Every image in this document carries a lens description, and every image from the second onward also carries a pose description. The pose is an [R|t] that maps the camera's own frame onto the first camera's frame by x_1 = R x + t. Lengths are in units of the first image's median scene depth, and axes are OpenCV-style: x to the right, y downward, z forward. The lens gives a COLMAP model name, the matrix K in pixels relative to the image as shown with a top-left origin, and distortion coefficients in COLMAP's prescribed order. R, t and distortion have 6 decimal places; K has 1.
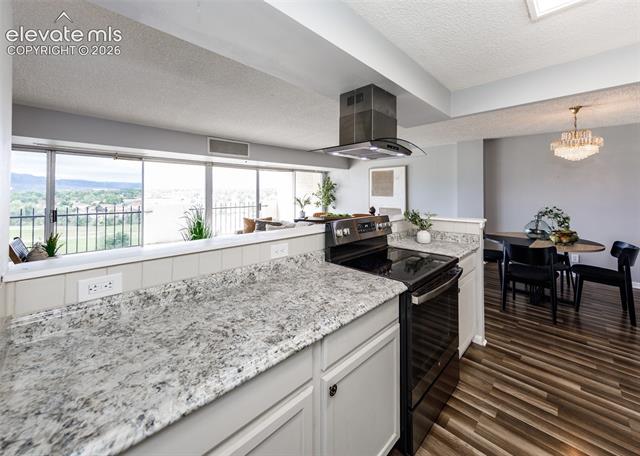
lens RADIAL K [[248.4, 0, 337.4], [0, 248.4, 189.9], [0, 0, 1]] dist [0.011532, -0.000958]
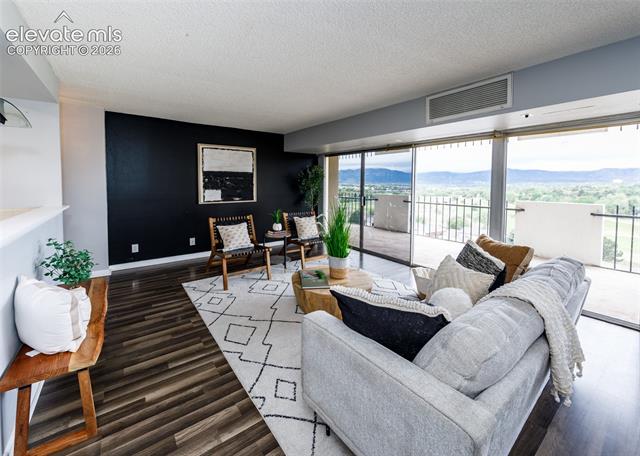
lens RADIAL K [[269.9, 0, 315.7], [0, 269.9, 189.9], [0, 0, 1]] dist [0.007894, -0.000614]
pose [[-0.187078, 0.020707, -0.982127, 0.227228], [0.003819, 0.999786, 0.020352, 0.013849], [0.982338, 0.000057, -0.187117, 0.819260]]
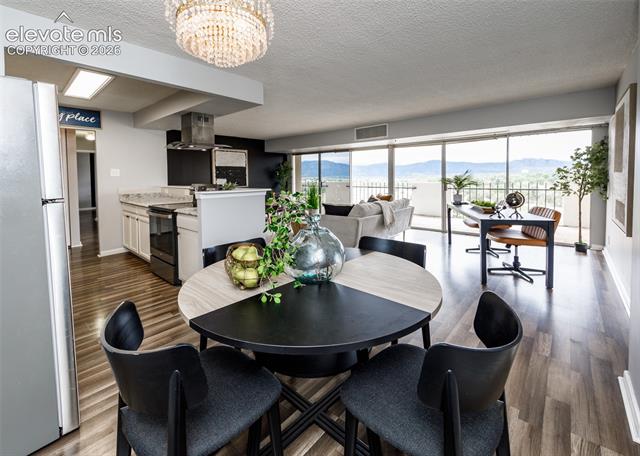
lens RADIAL K [[288.2, 0, 318.1], [0, 288.2, 185.5], [0, 0, 1]] dist [-0.002268, 0.001529]
pose [[0.016281, 0.031071, -0.999385, 0.921261], [0.019139, 0.999324, 0.031381, 0.030110], [0.999684, -0.019638, 0.015675, 0.760394]]
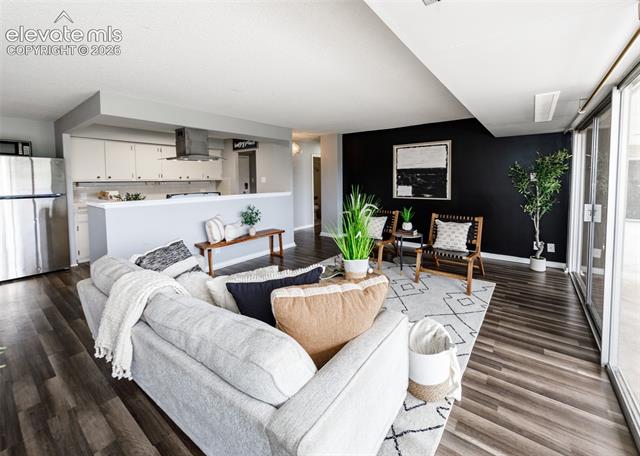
lens RADIAL K [[269.9, 0, 329.3], [0, 269.9, 191.8], [0, 0, 1]] dist [0.007894, -0.000614]
pose [[-0.994036, 0.010404, -0.108552, -0.302413], [0.006290, 0.999251, 0.038171, 0.012720], [0.108868, 0.037261, -0.993358, 1.358747]]
